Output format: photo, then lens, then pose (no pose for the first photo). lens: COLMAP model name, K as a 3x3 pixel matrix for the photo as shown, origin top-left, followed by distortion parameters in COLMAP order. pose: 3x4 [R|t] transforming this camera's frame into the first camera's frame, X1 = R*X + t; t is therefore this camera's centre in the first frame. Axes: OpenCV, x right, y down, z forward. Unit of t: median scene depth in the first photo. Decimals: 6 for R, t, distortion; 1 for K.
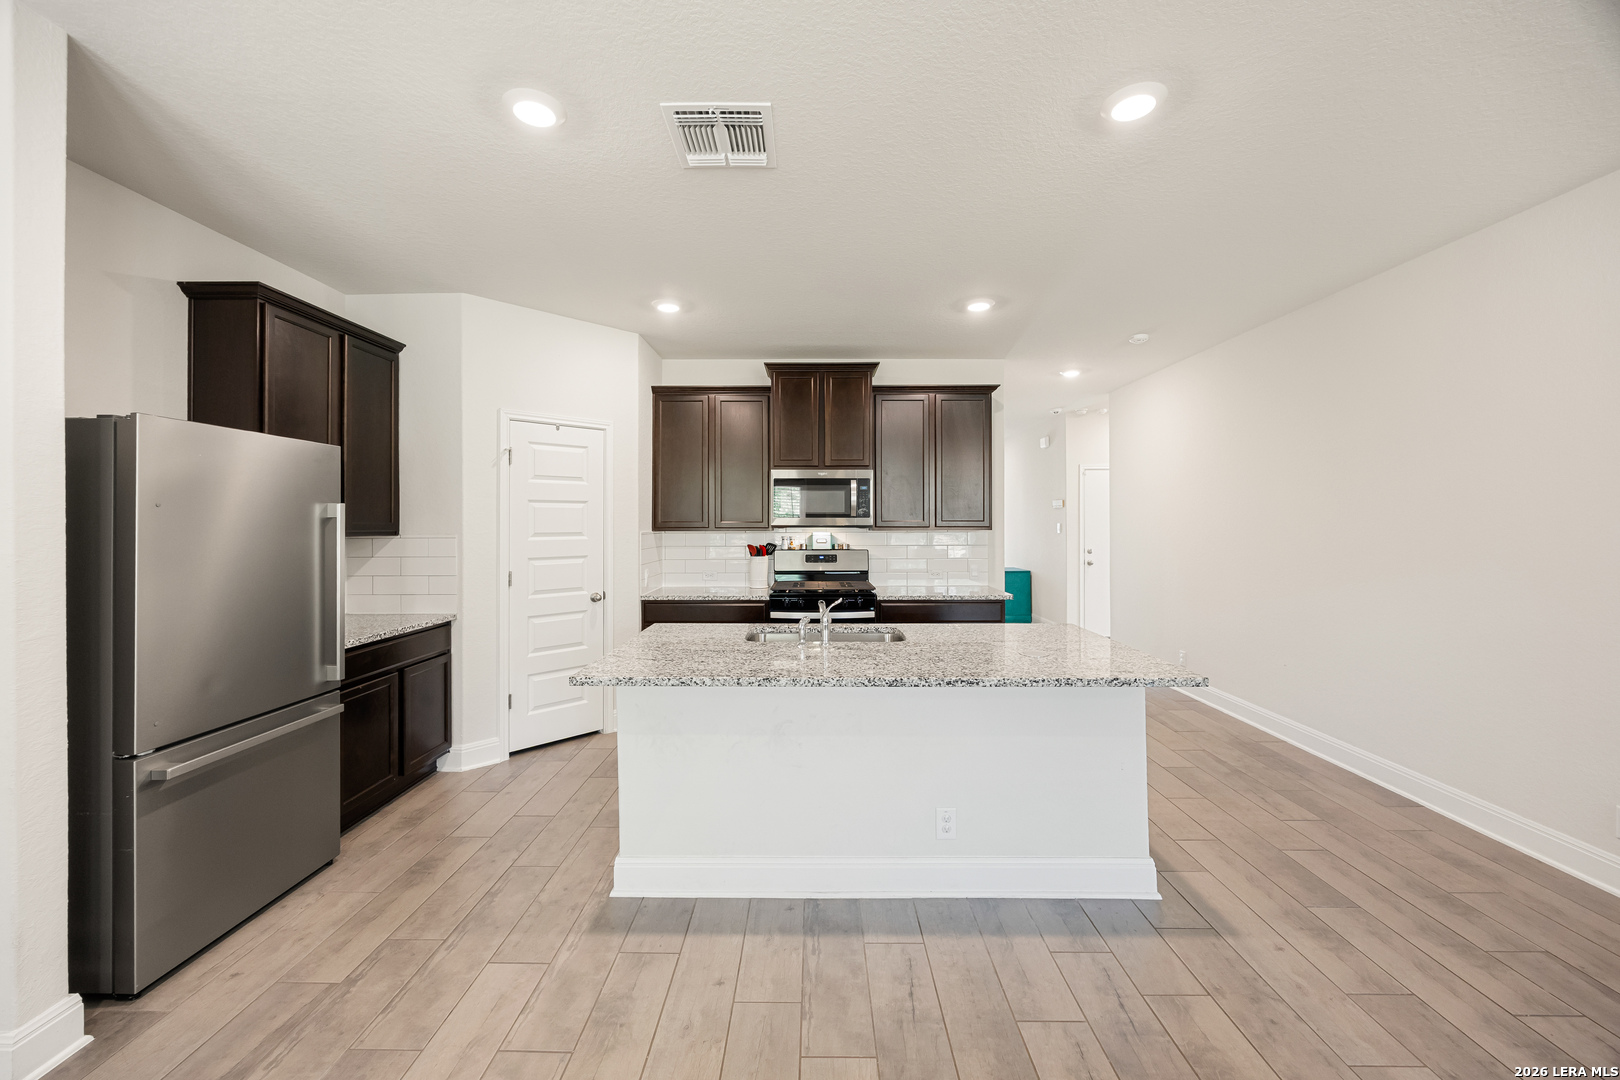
lens RADIAL K [[629.7, 0, 811.2], [0, 629.7, 526.6], [0, 0, 1]] dist [-0.001886, 0.000031]
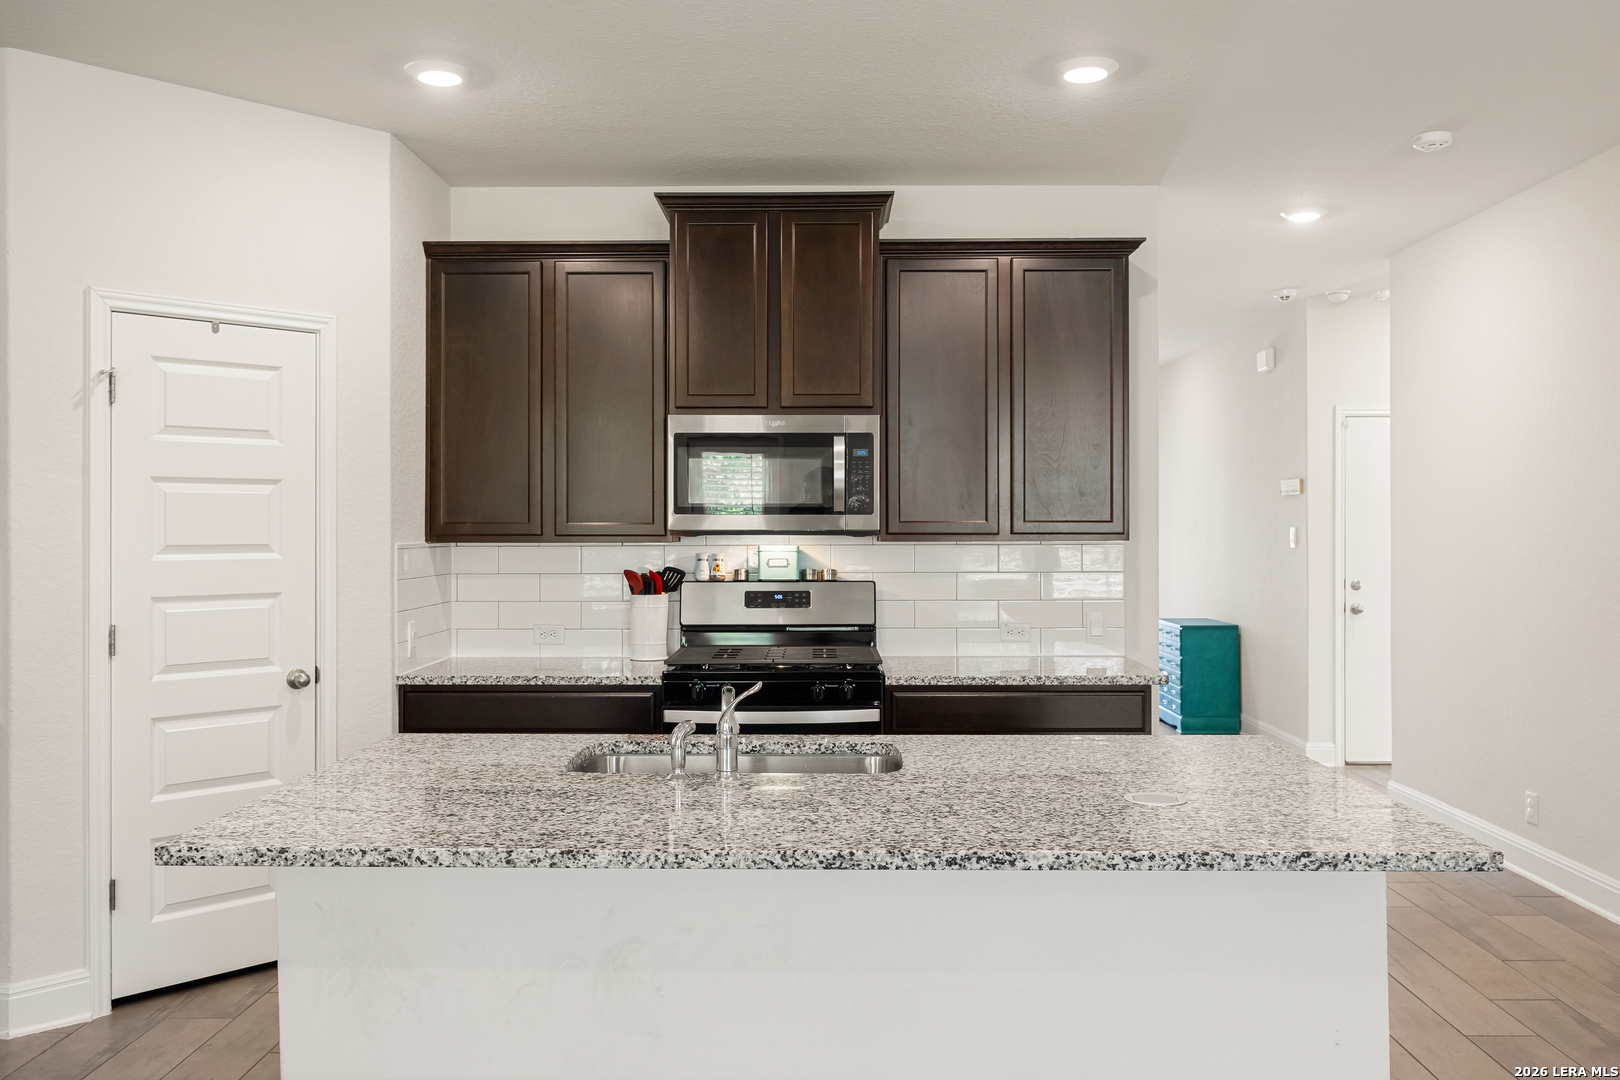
lens RADIAL K [[1286.3, 0, 810.5], [0, 1286.3, 538.3], [0, 0, 1]] dist [-0.000063, -0.005599]
pose [[0.999971, 0.000525, -0.007621, 0.053721], [-0.000504, 0.999996, 0.002695, 0.001431], [0.007623, -0.002691, 0.999967, 0.015616]]
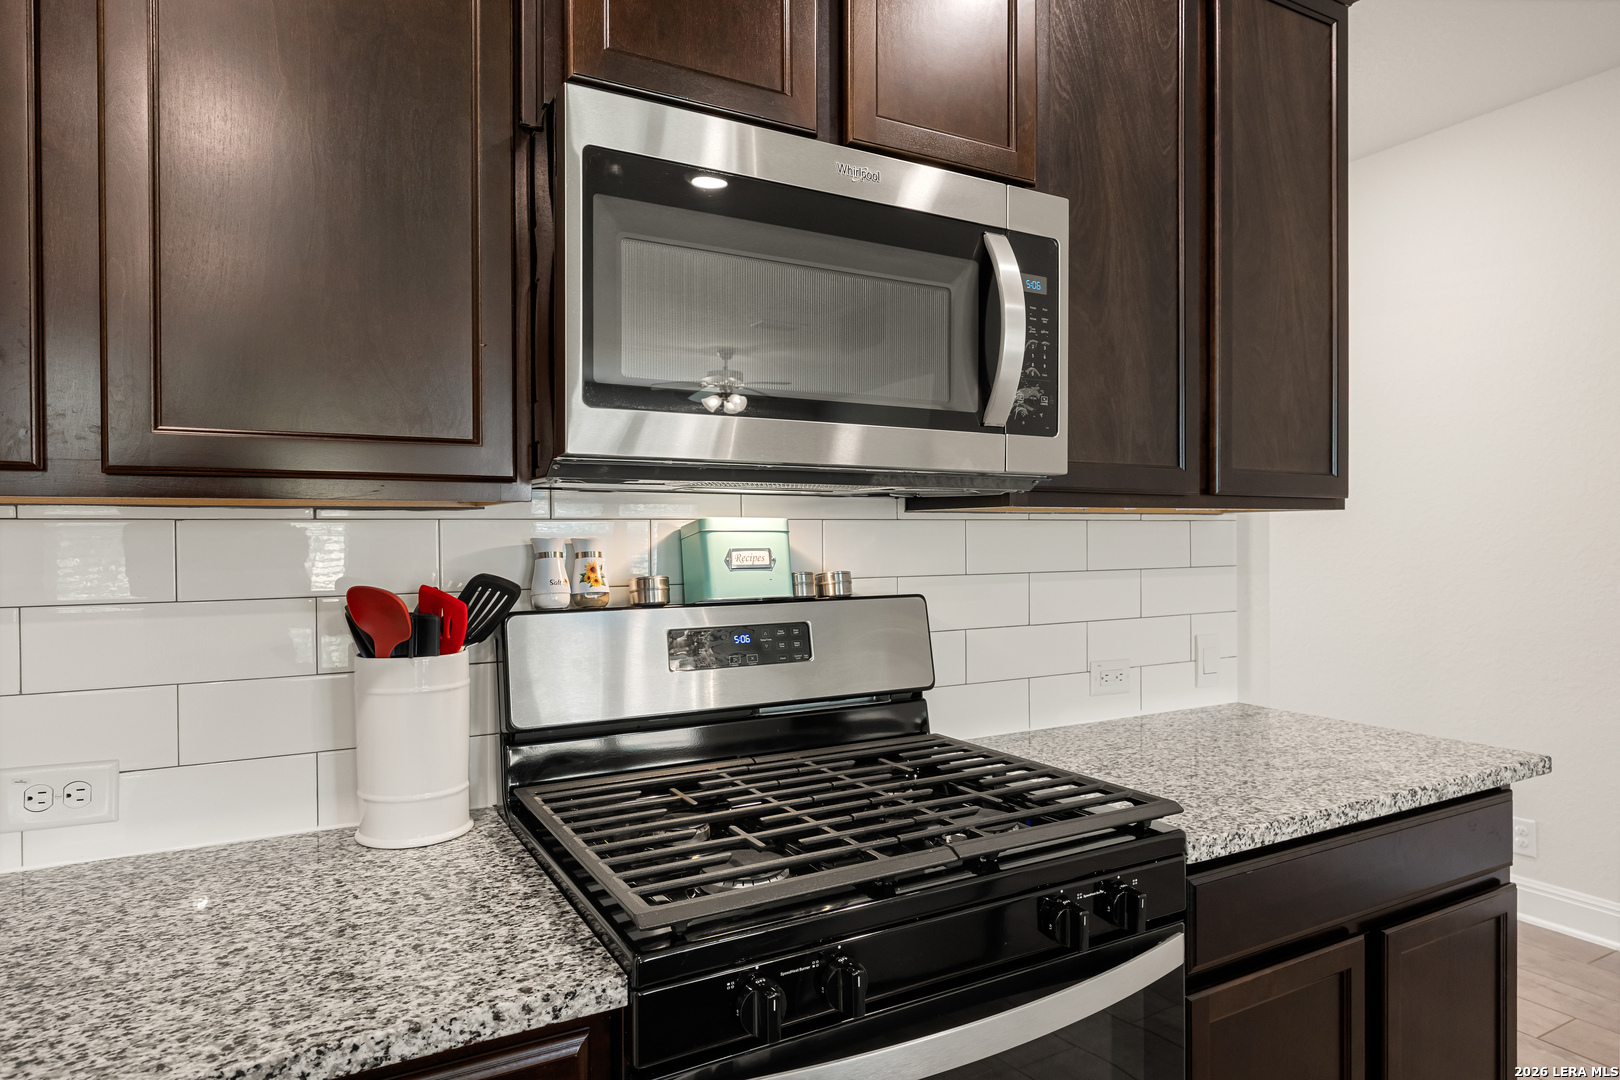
lens RADIAL K [[953.3, 0, 815.3], [0, 953.3, 549.9], [0, 0, 1]] dist [-0.001272, -0.000933]
pose [[0.865290, -0.008785, 0.501195, -0.130202], [0.006285, 0.999958, 0.006677, 0.019714], [-0.501232, -0.002628, 0.865309, 0.796233]]
